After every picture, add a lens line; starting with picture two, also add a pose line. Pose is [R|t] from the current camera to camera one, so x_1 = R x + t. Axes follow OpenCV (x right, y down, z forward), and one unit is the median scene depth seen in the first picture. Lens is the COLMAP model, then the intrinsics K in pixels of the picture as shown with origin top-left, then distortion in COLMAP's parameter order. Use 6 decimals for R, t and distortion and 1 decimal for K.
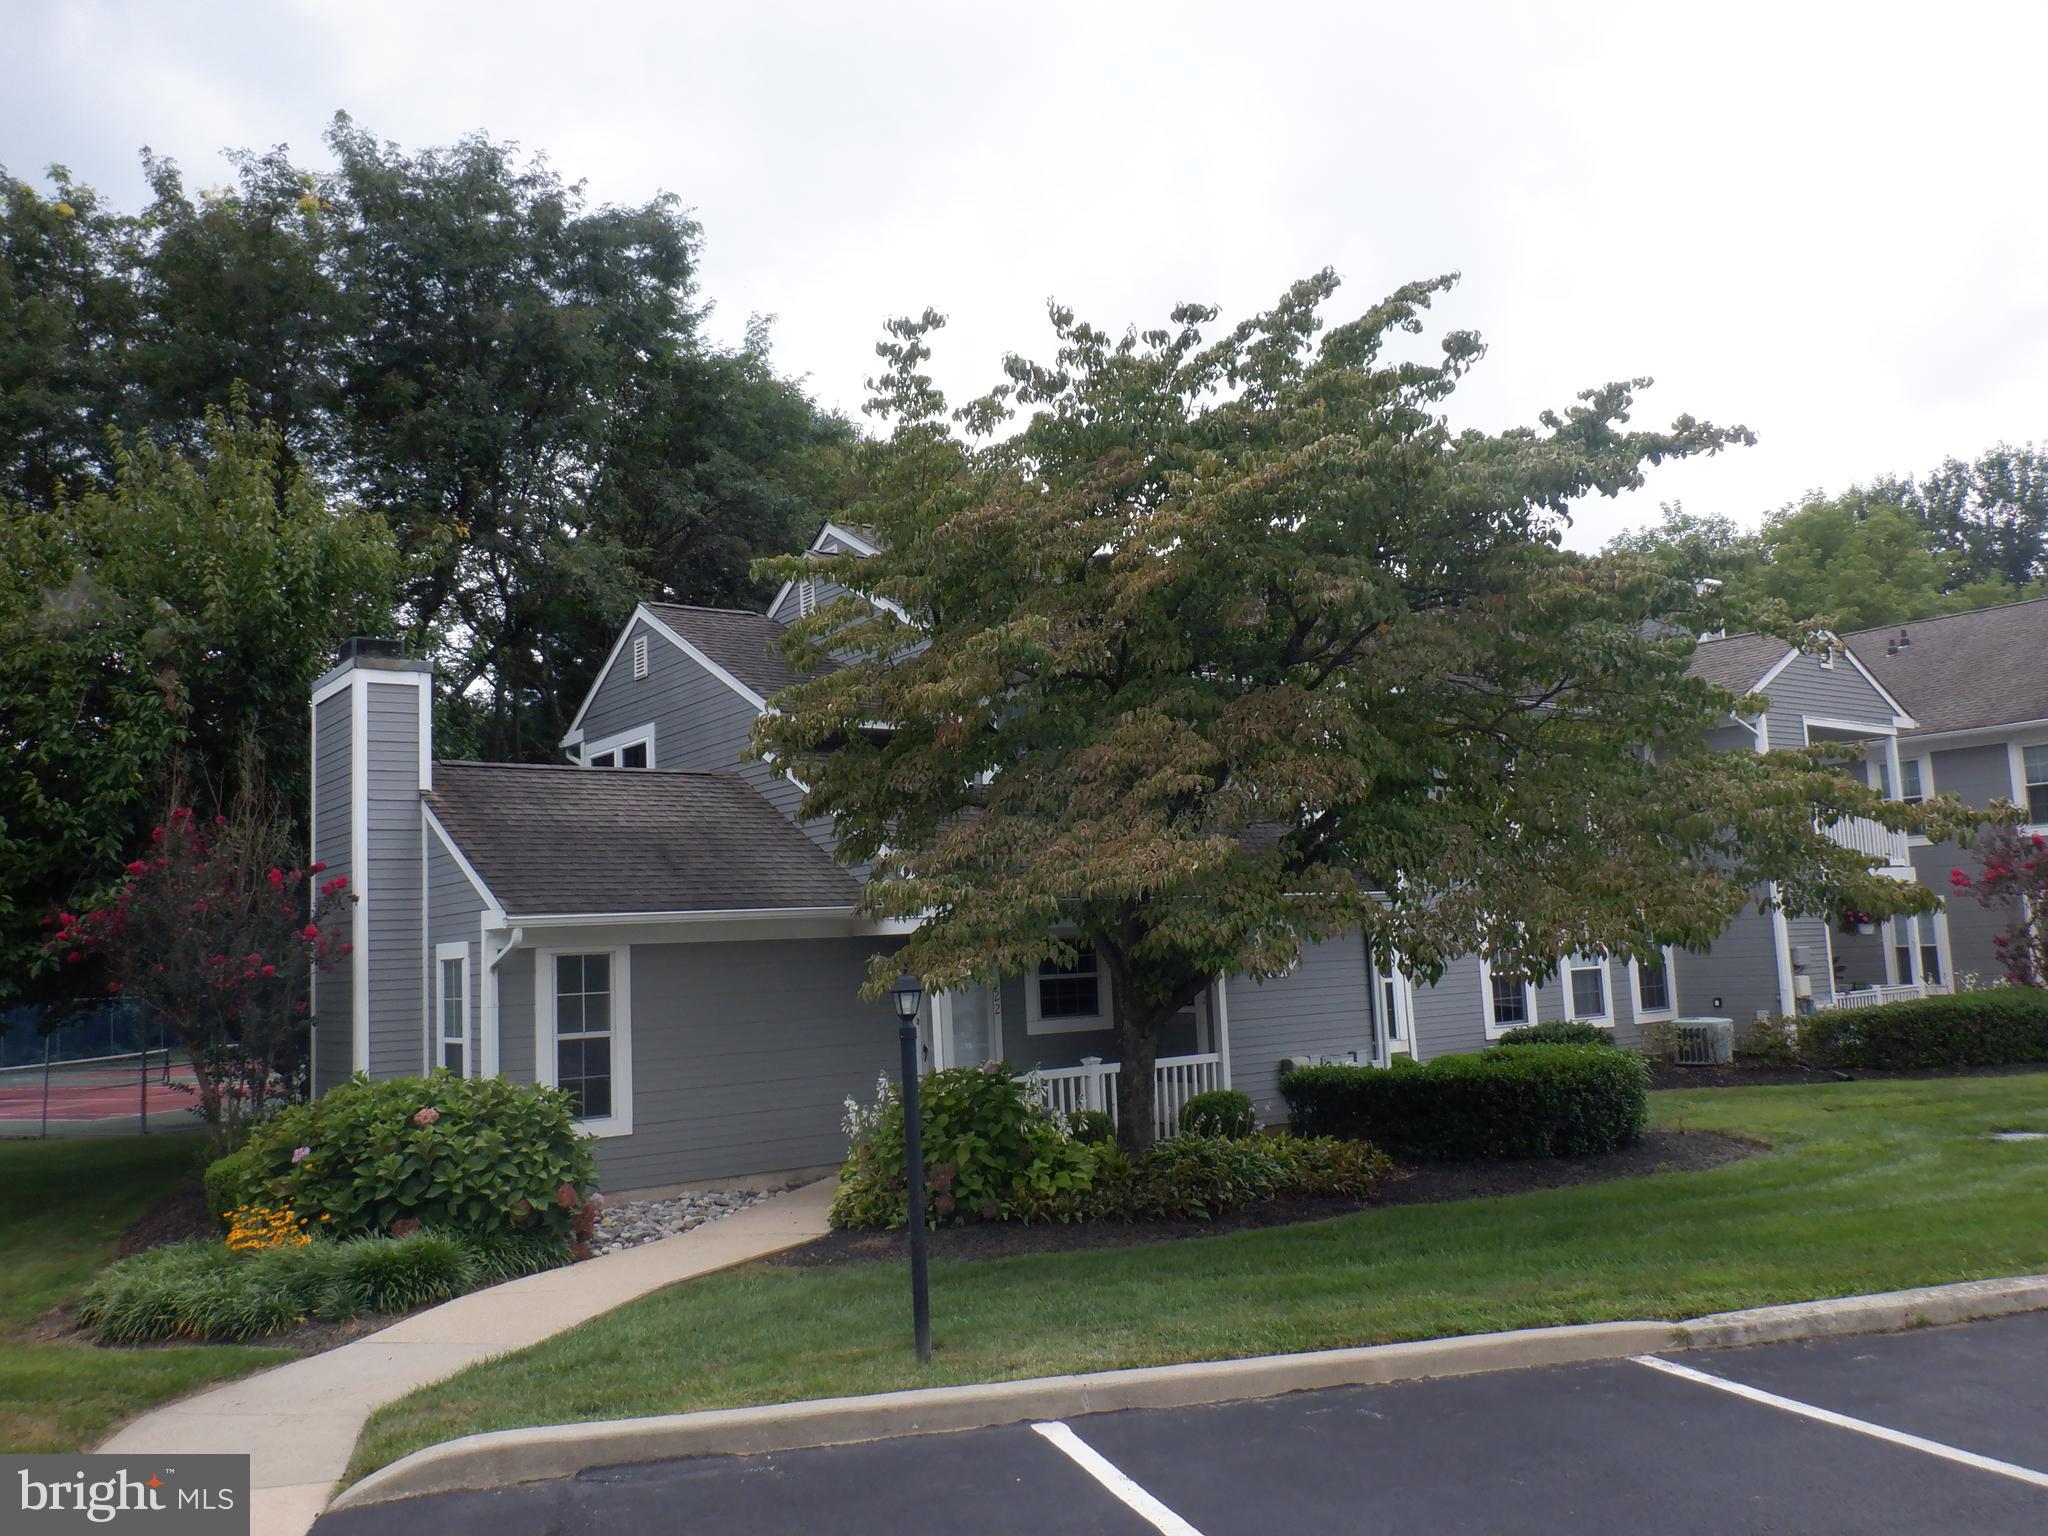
lens RADIAL K [[1688.9, 0, 1018.5], [0, 1688.9, 770.8], [0, 0, 1]] dist [-0.005647, -0.017557]
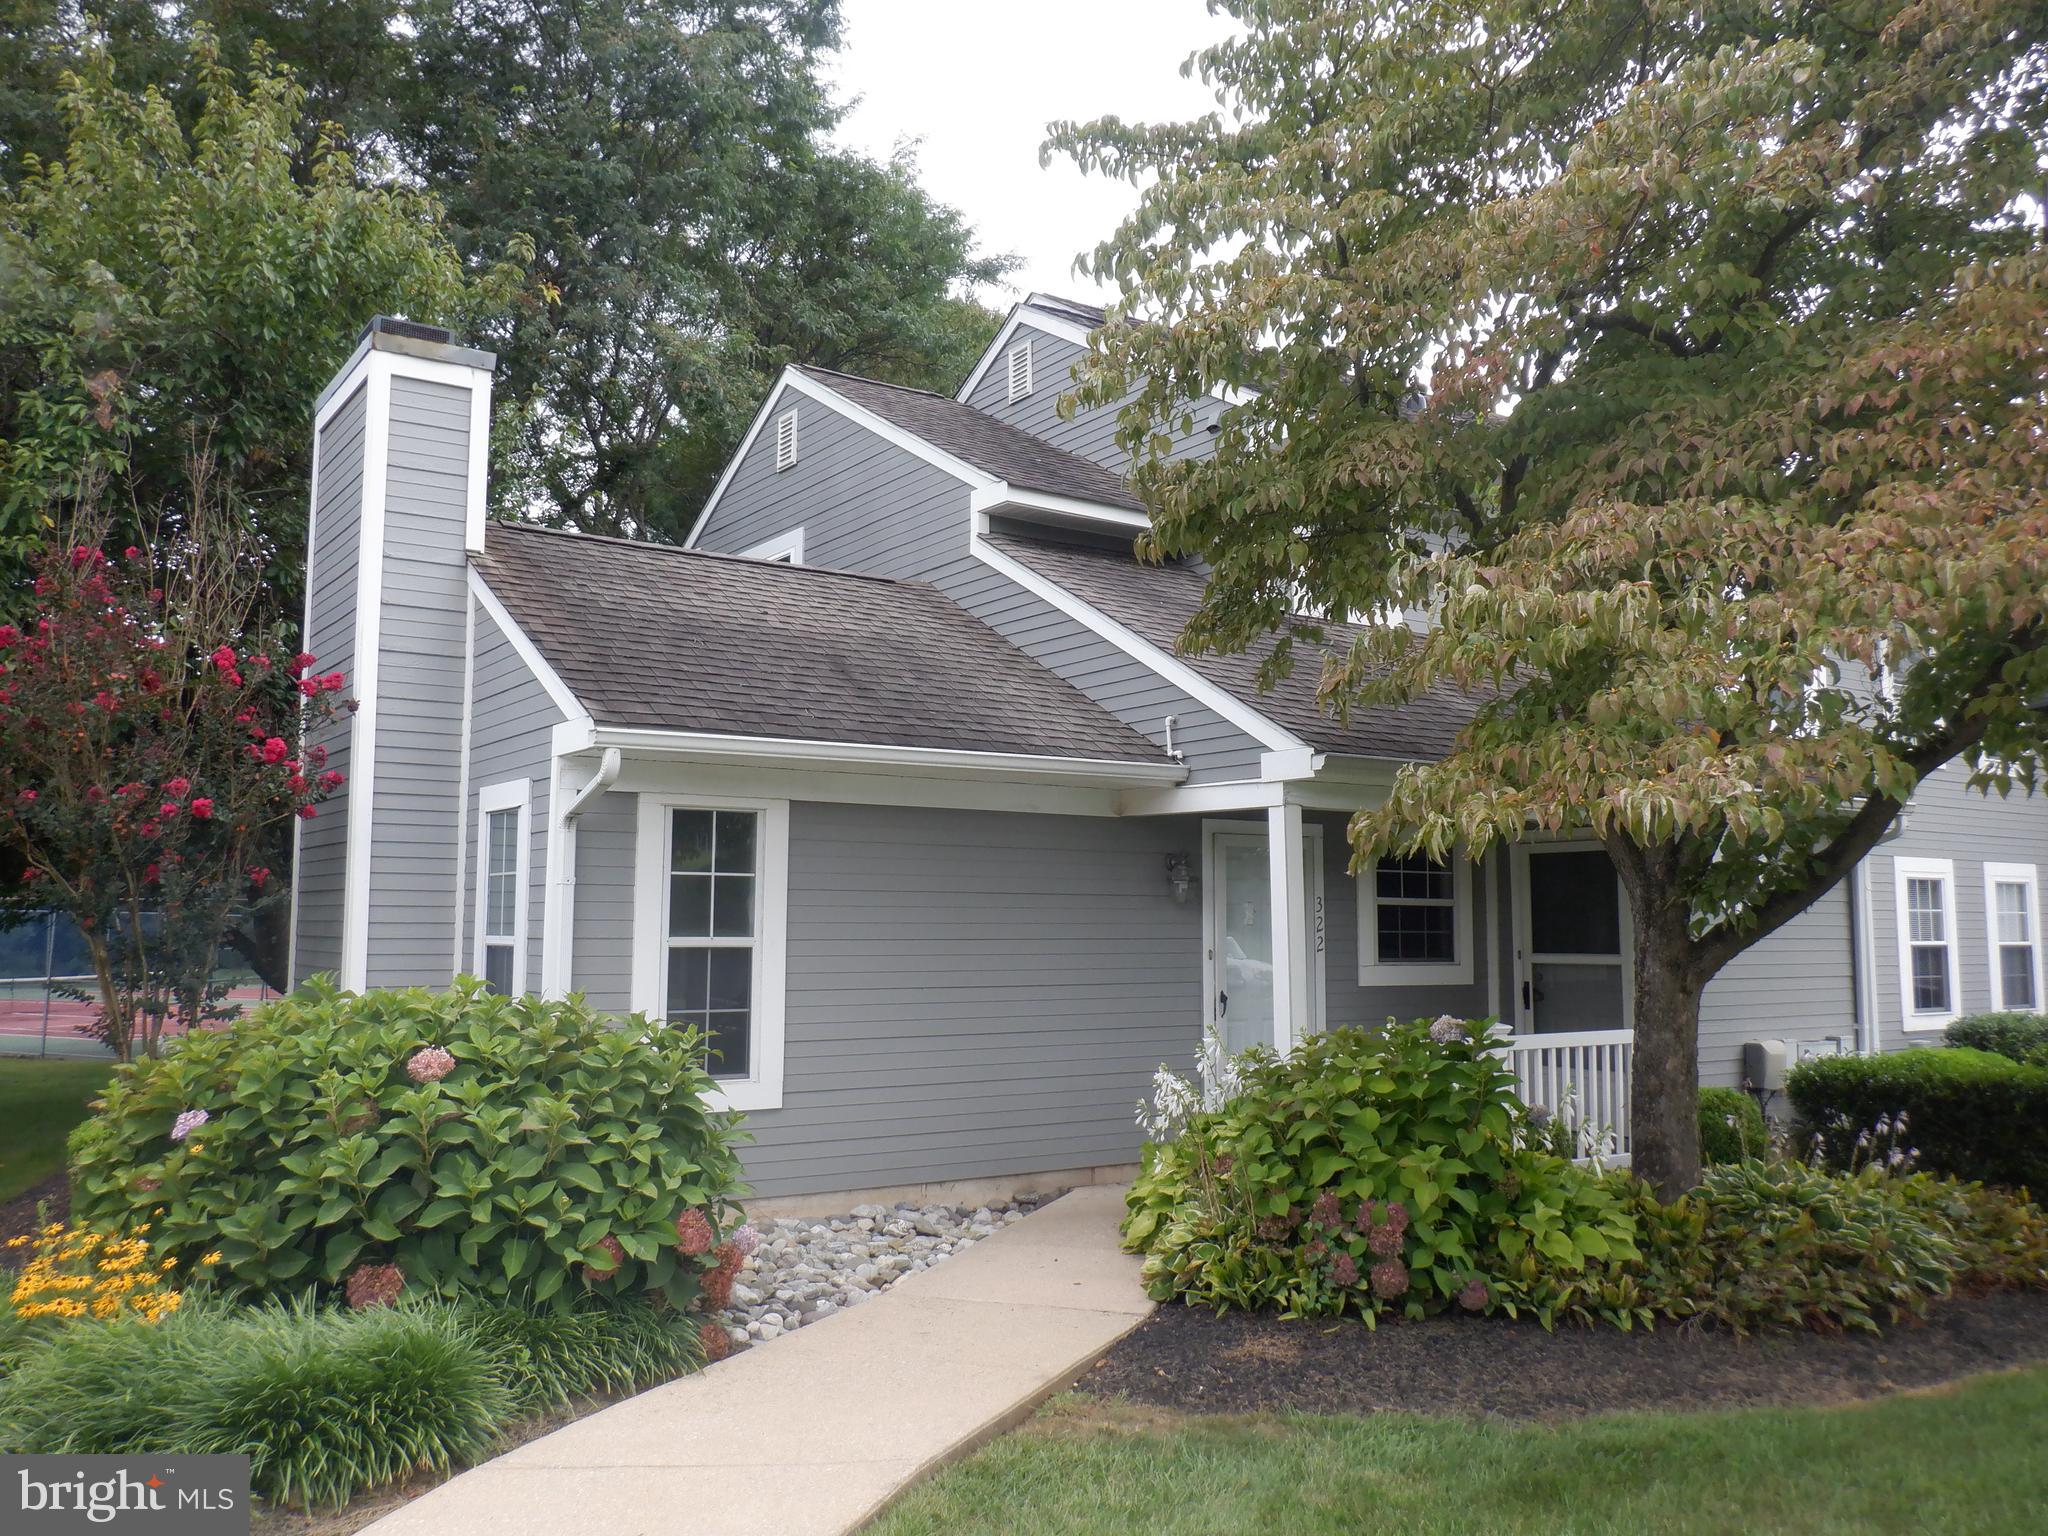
lens RADIAL K [[1688.9, 0, 1015.9], [0, 1688.9, 767.0], [0, 0, 1]] dist [-0.005647, -0.017557]
pose [[0.997954, 0.046429, -0.043955, -0.134242], [-0.045752, 0.998820, 0.016289, 0.085312], [0.044660, -0.014245, 0.998901, 0.430931]]
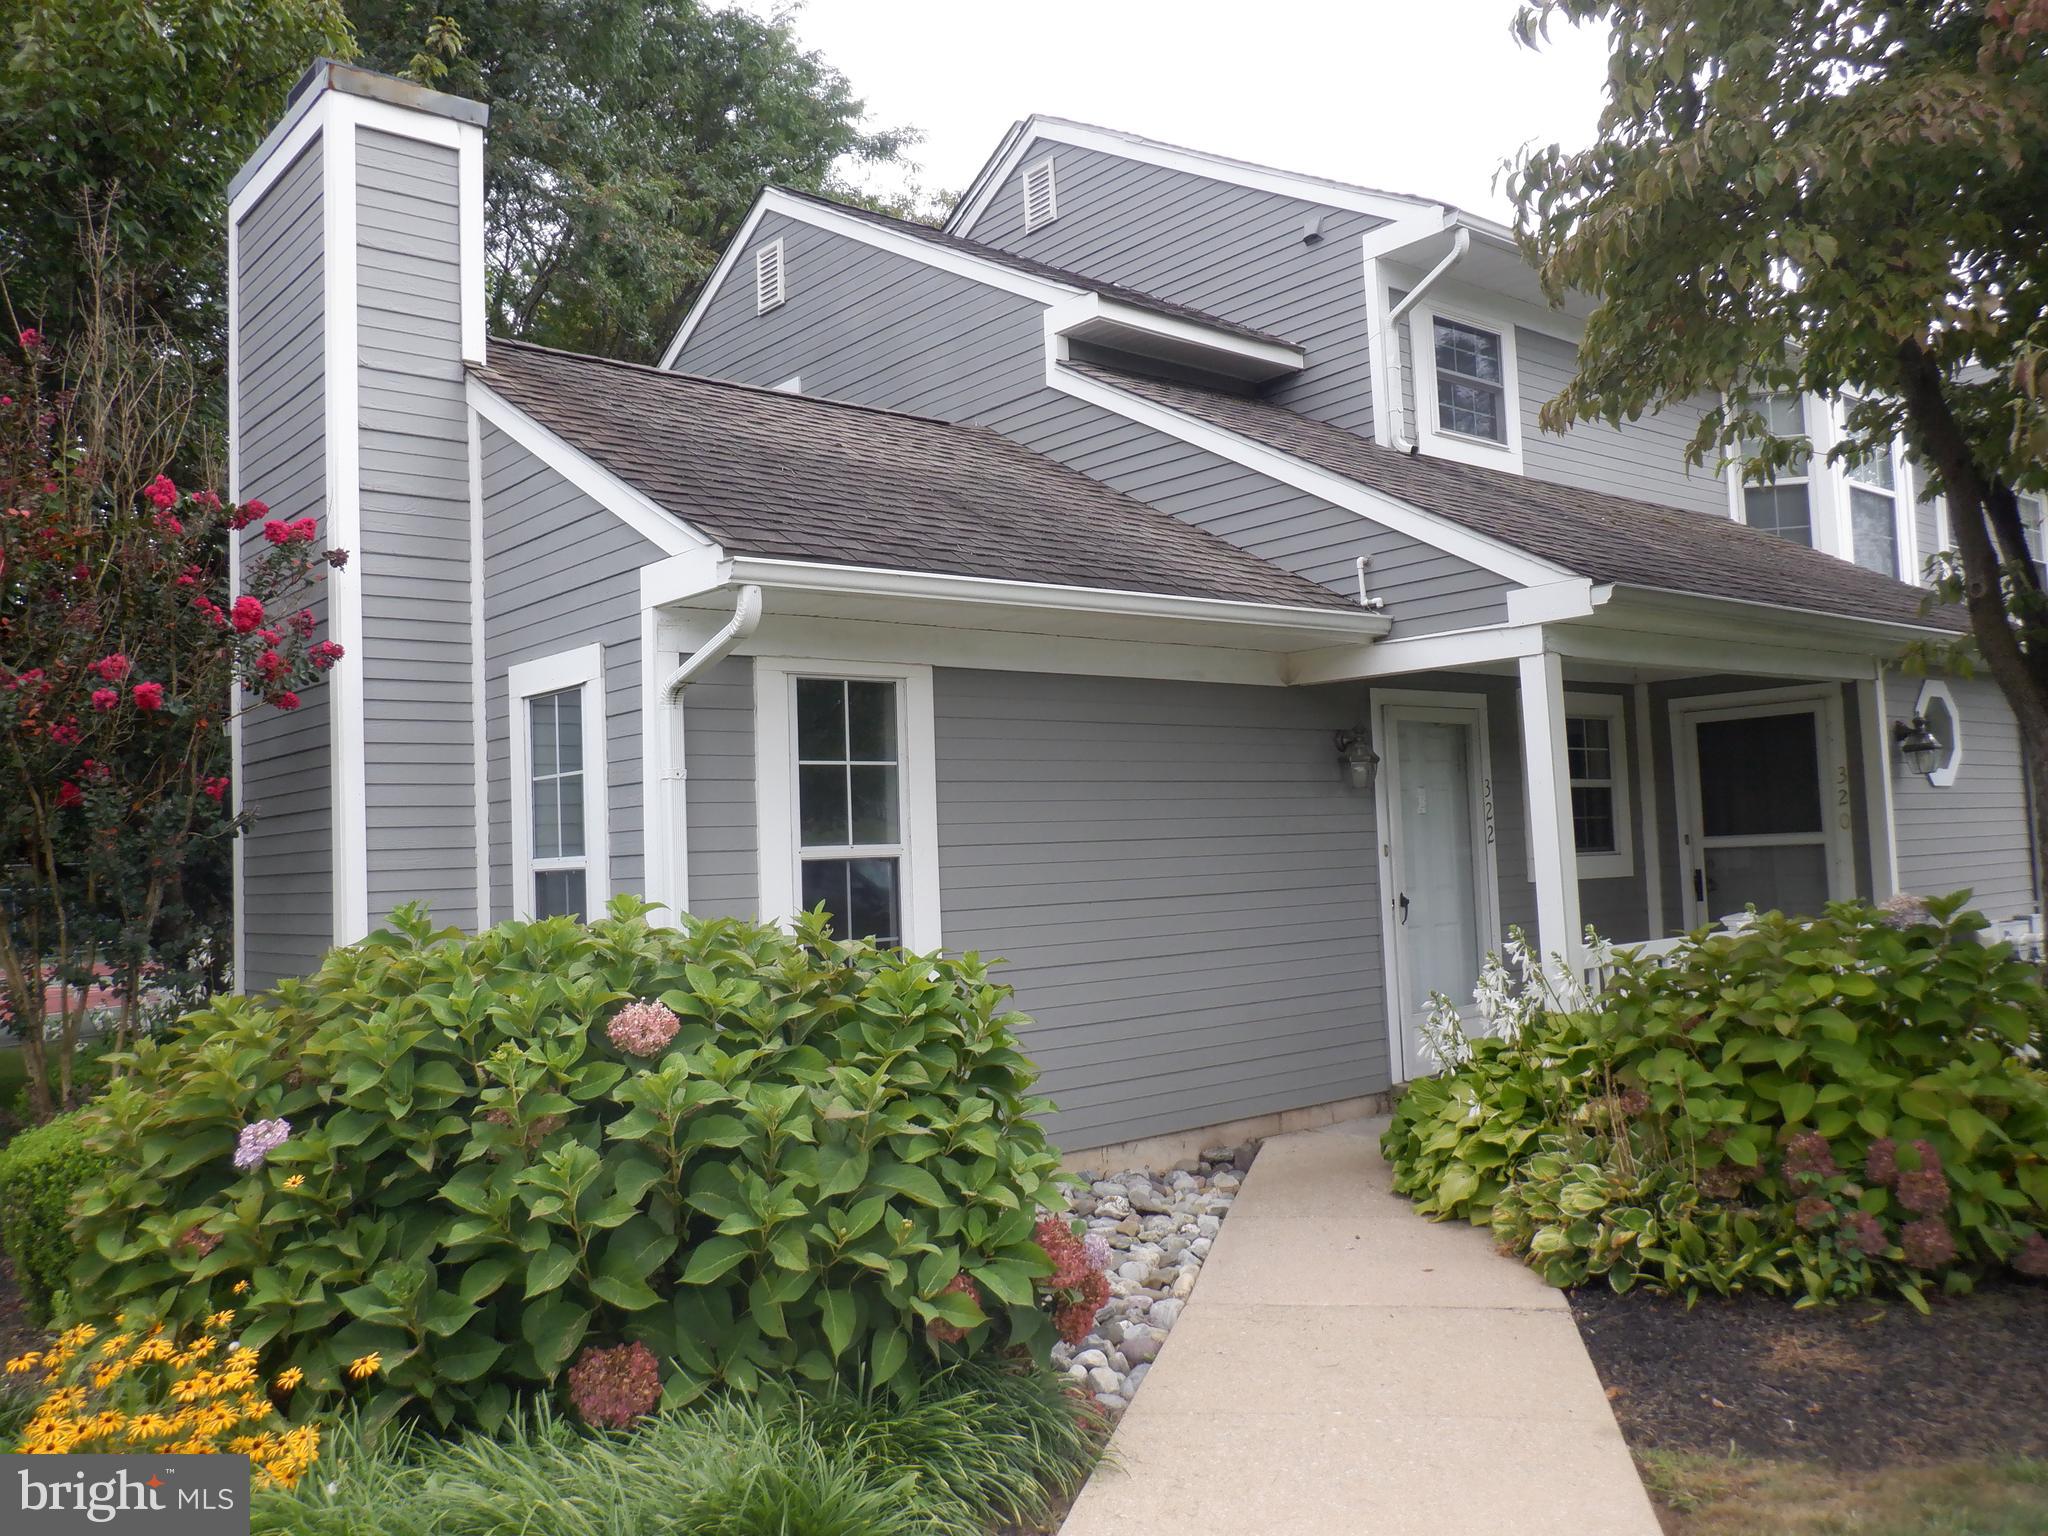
lens RADIAL K [[1688.9, 0, 1022.1], [0, 1688.9, 759.2], [0, 0, 1]] dist [-0.005647, -0.017557]
pose [[0.997757, 0.010013, 0.066192, -0.261326], [-0.012998, 0.998911, 0.044816, 0.119009], [-0.065671, -0.045576, 0.996800, 0.579567]]
